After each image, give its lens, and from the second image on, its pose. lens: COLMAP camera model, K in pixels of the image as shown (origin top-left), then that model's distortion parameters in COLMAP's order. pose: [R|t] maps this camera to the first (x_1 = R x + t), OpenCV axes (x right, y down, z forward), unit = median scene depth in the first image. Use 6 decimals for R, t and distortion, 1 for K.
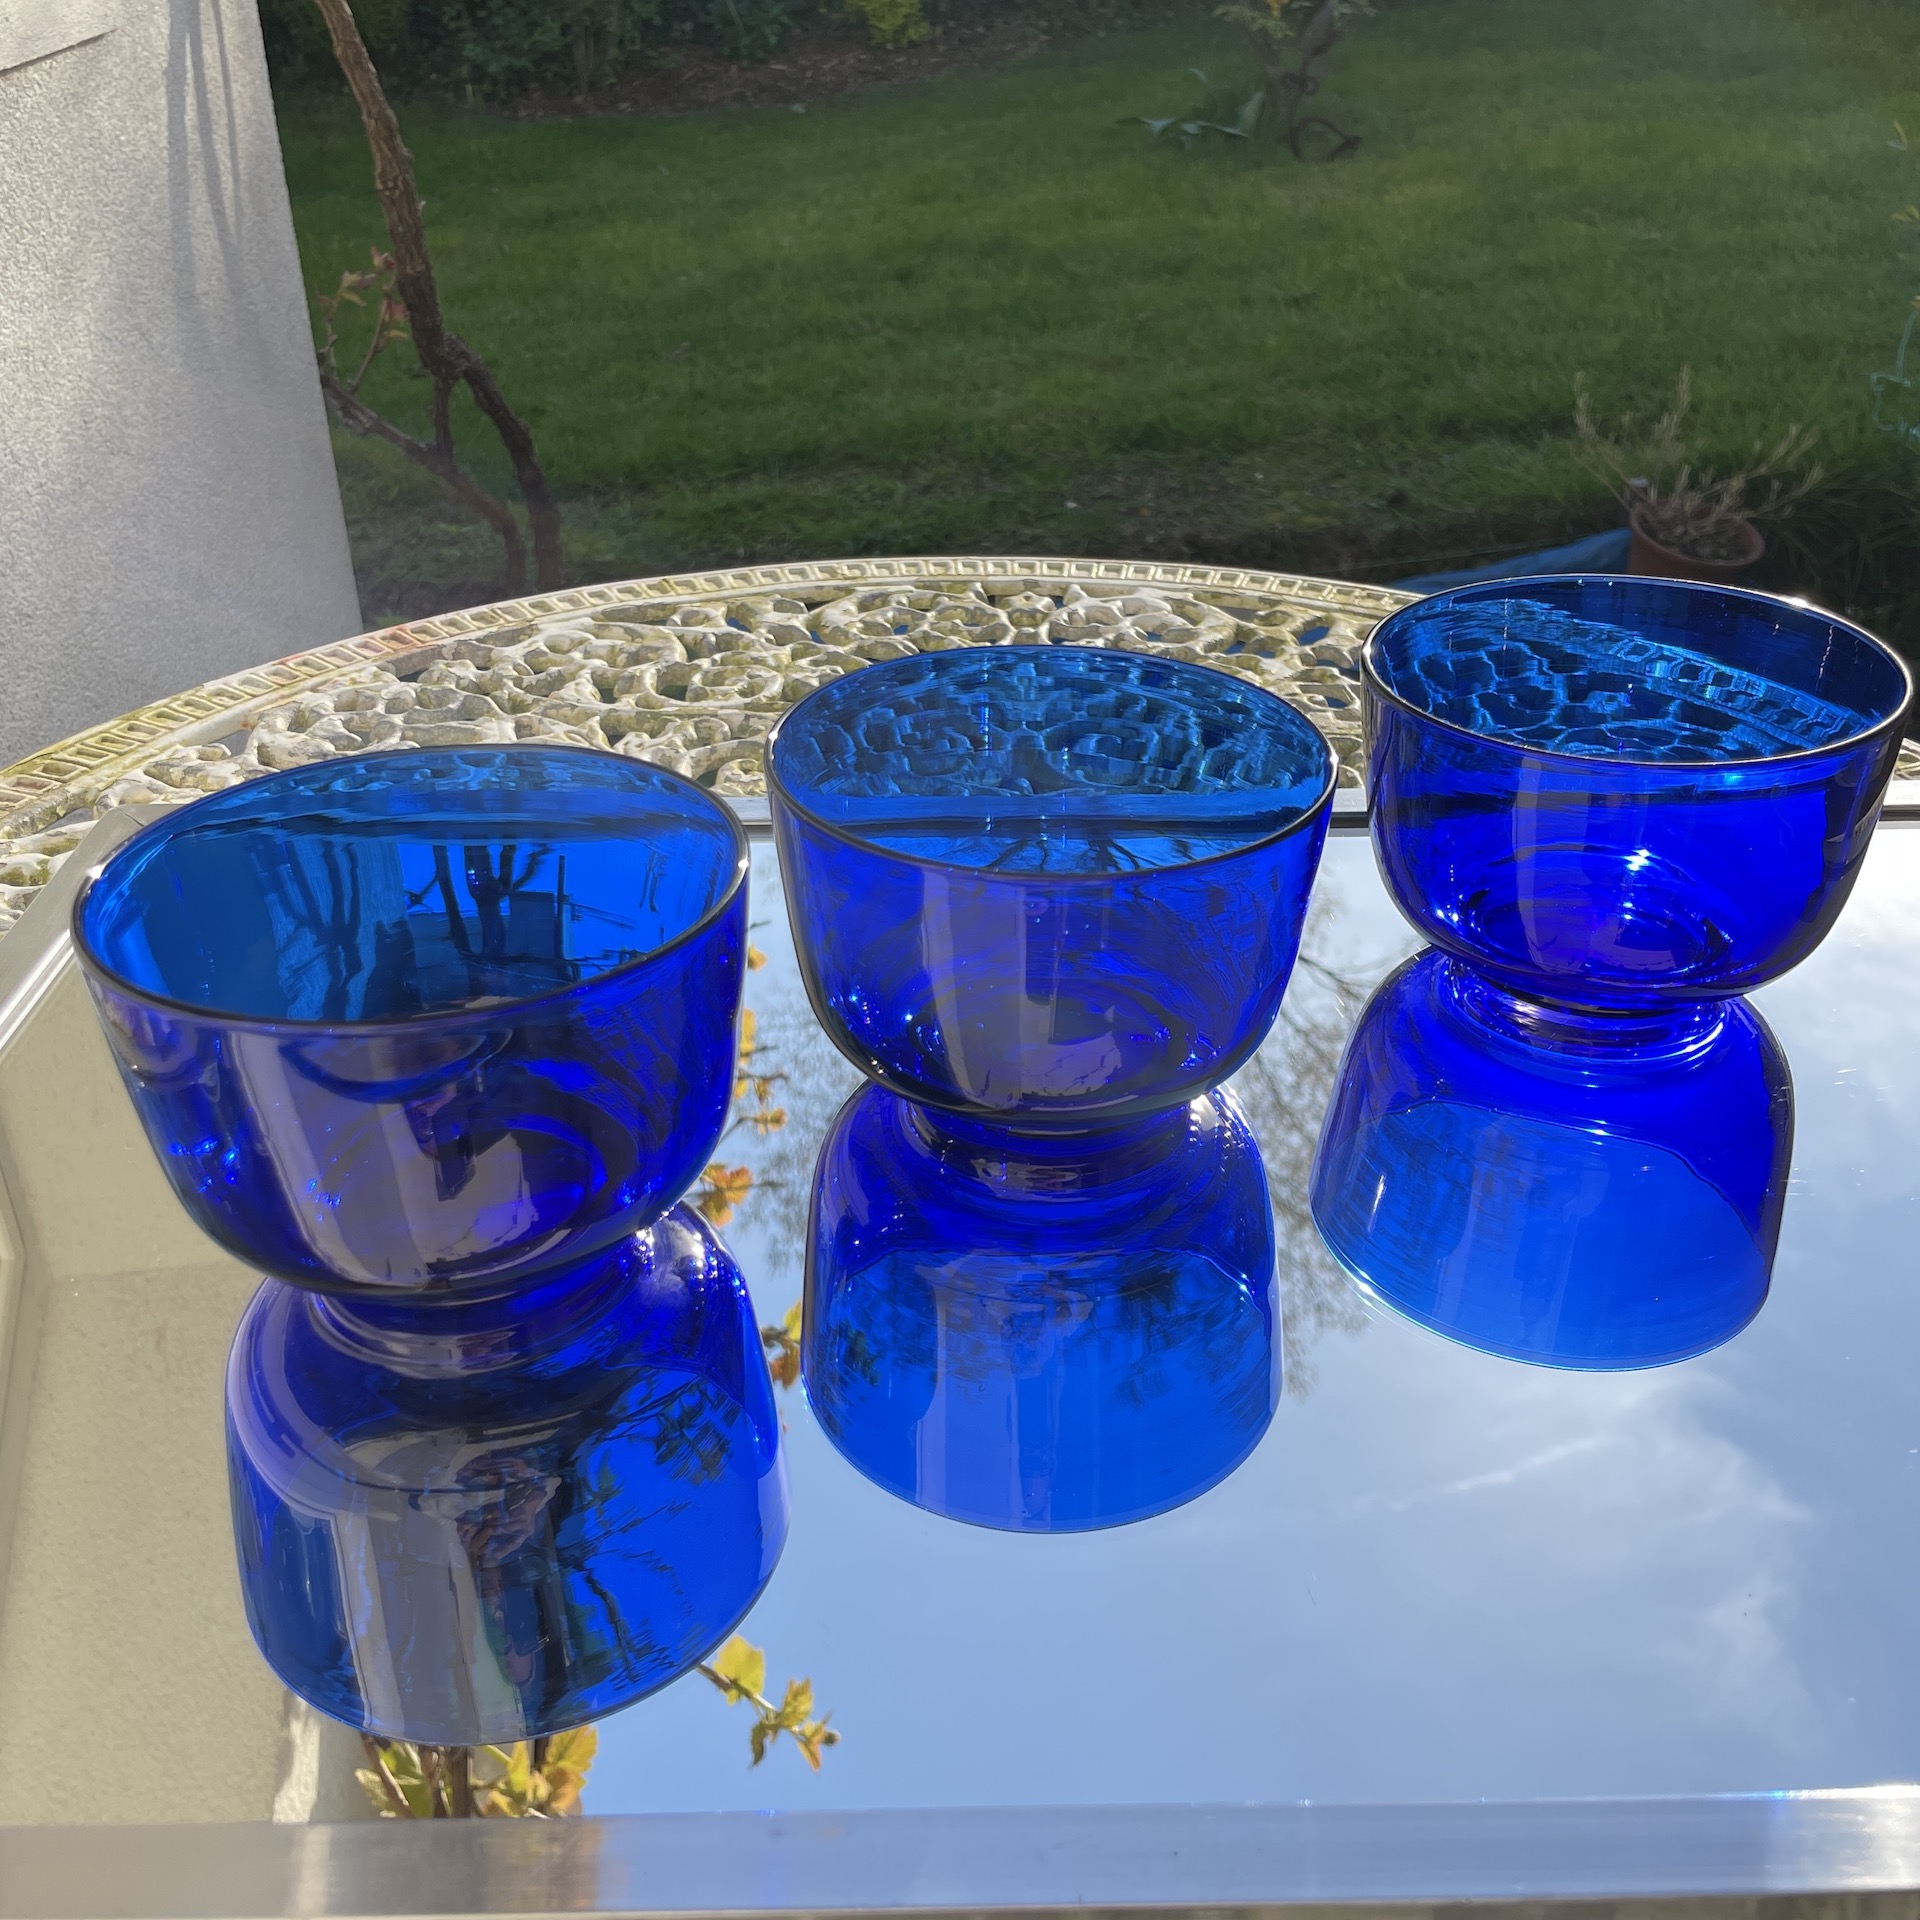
lens RADIAL K [[1872.2, 0, 960.0], [0, 1872.2, 960.0], [0, 0, 1]] dist [-0.004994, -0.011310]
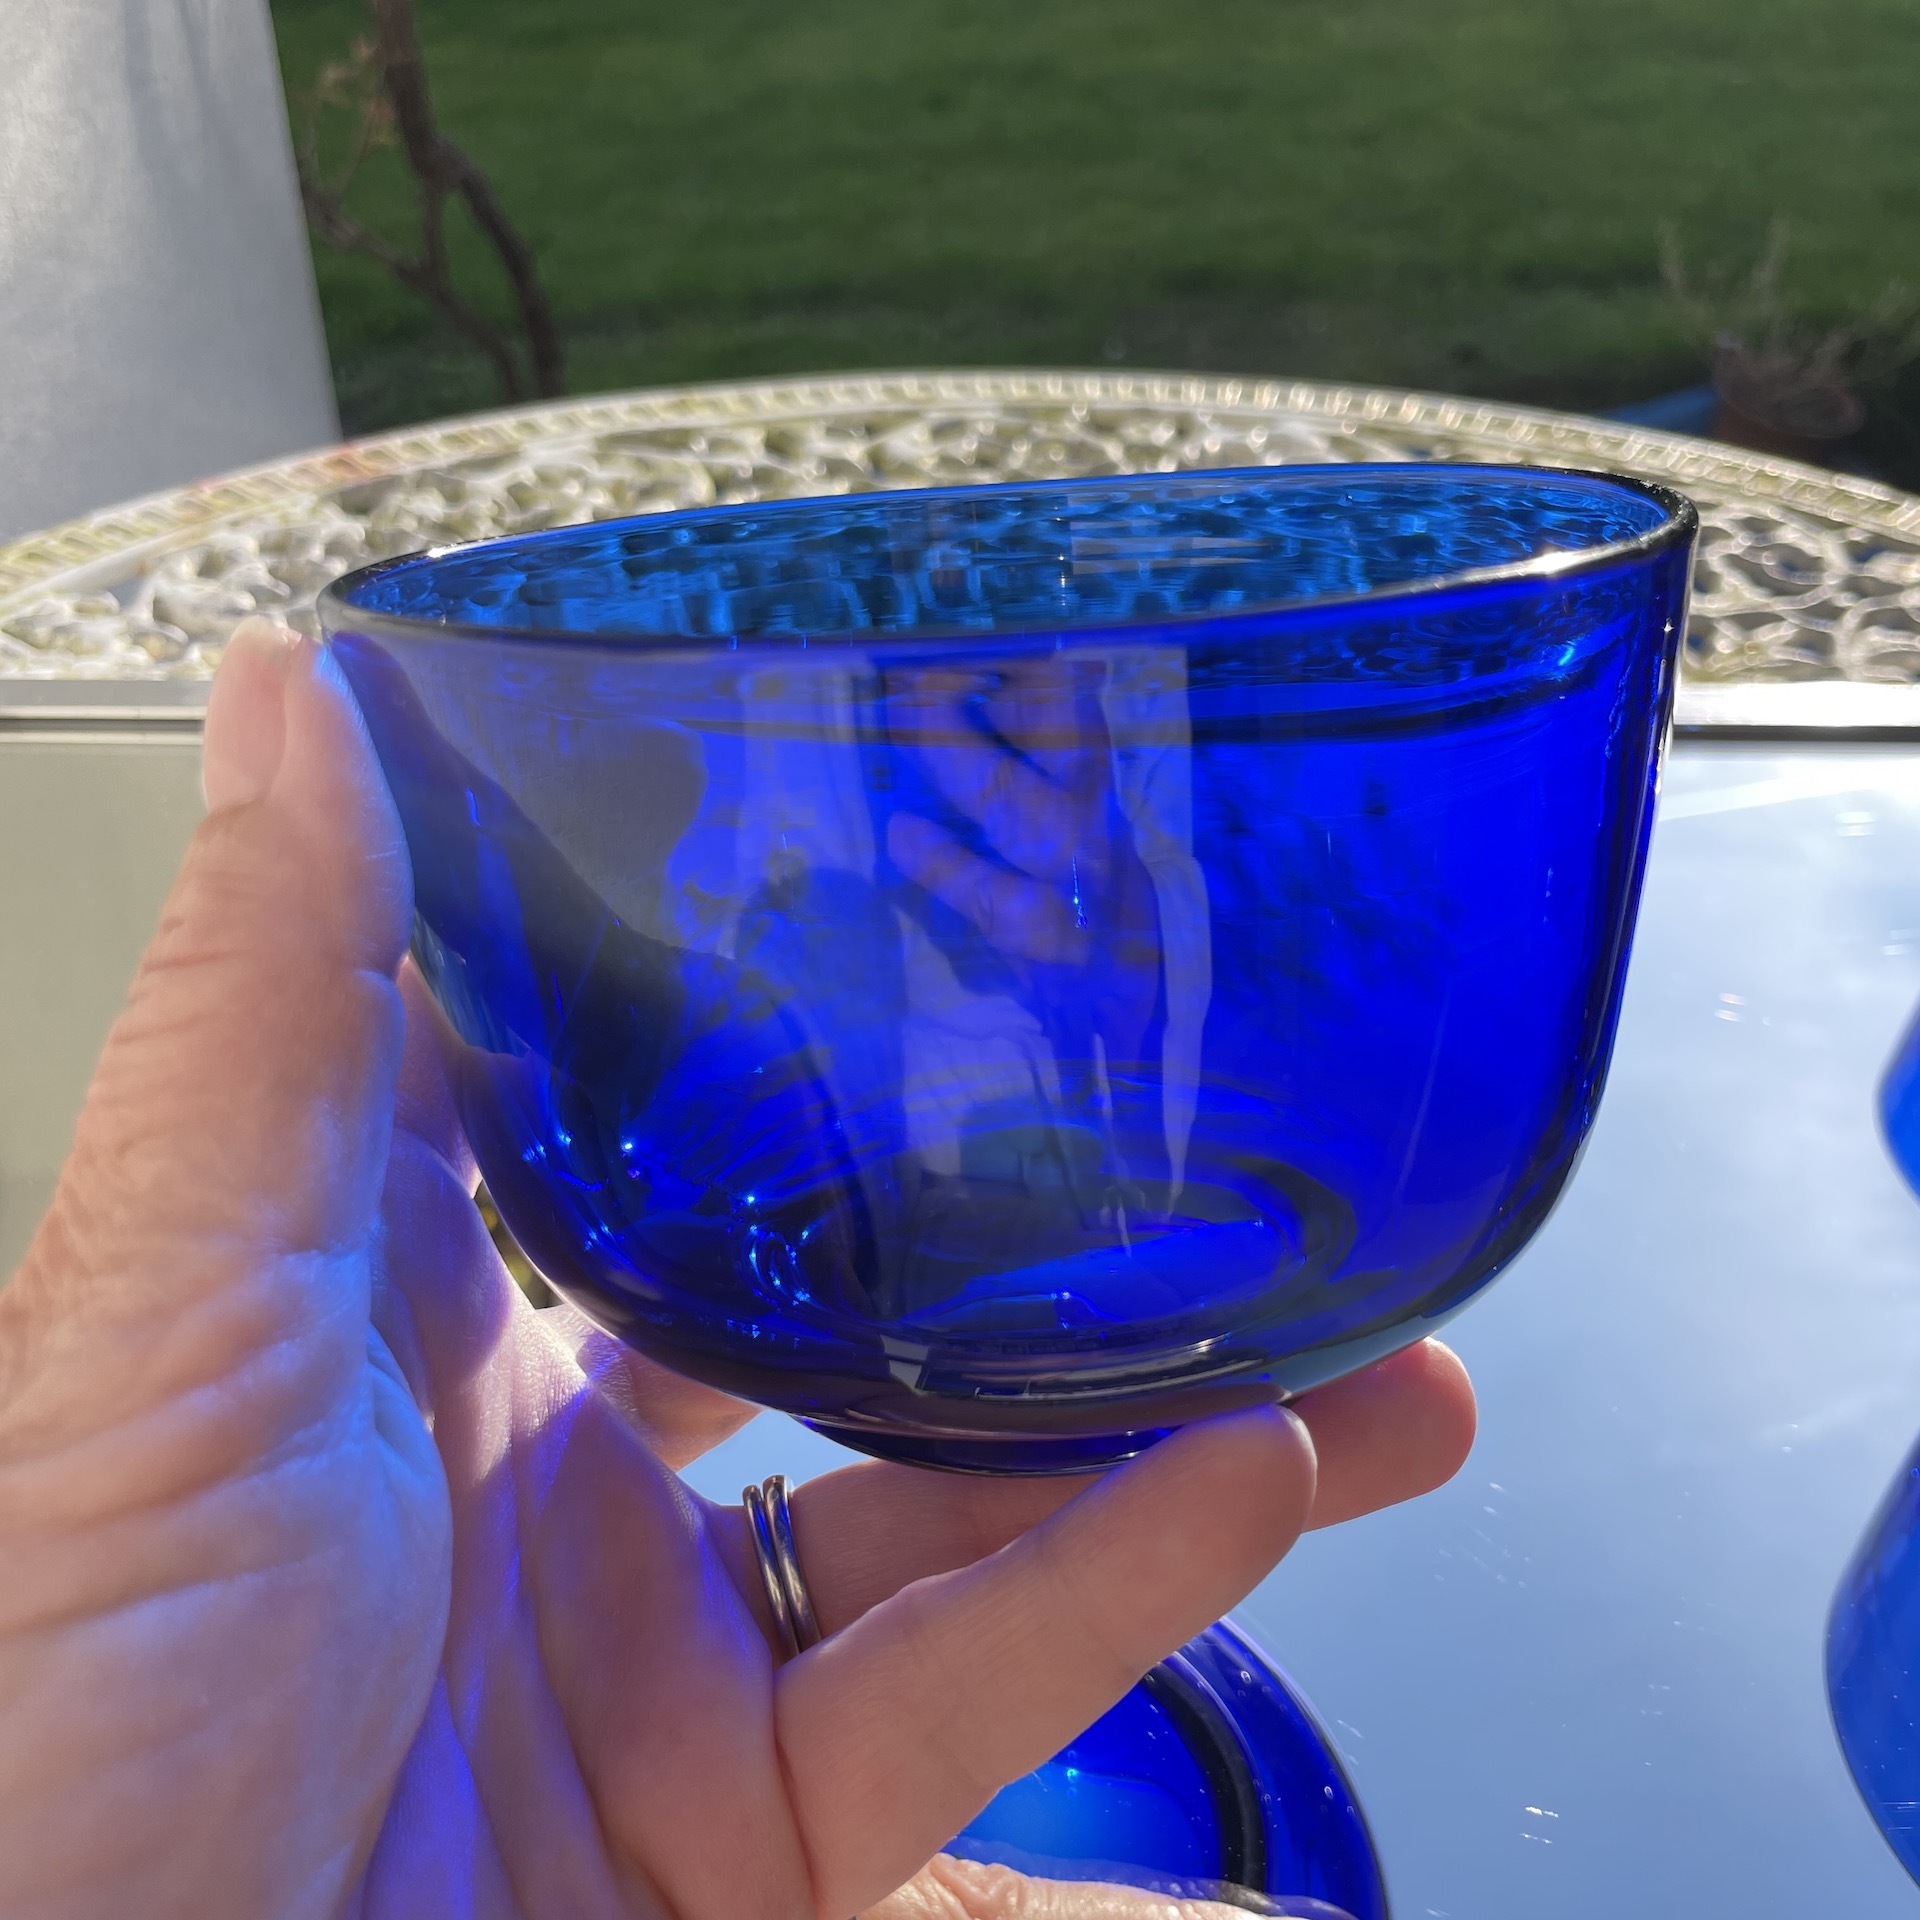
lens RADIAL K [[1872.2, 0, 960.0], [0, 1872.2, 960.0], [0, 0, 1]] dist [-0.004994, -0.011310]
pose [[0.999767, 0.021452, -0.002492, -0.035271], [-0.021219, 0.997220, 0.071435, -0.024851], [0.004017, -0.071365, 0.997442, 0.198966]]
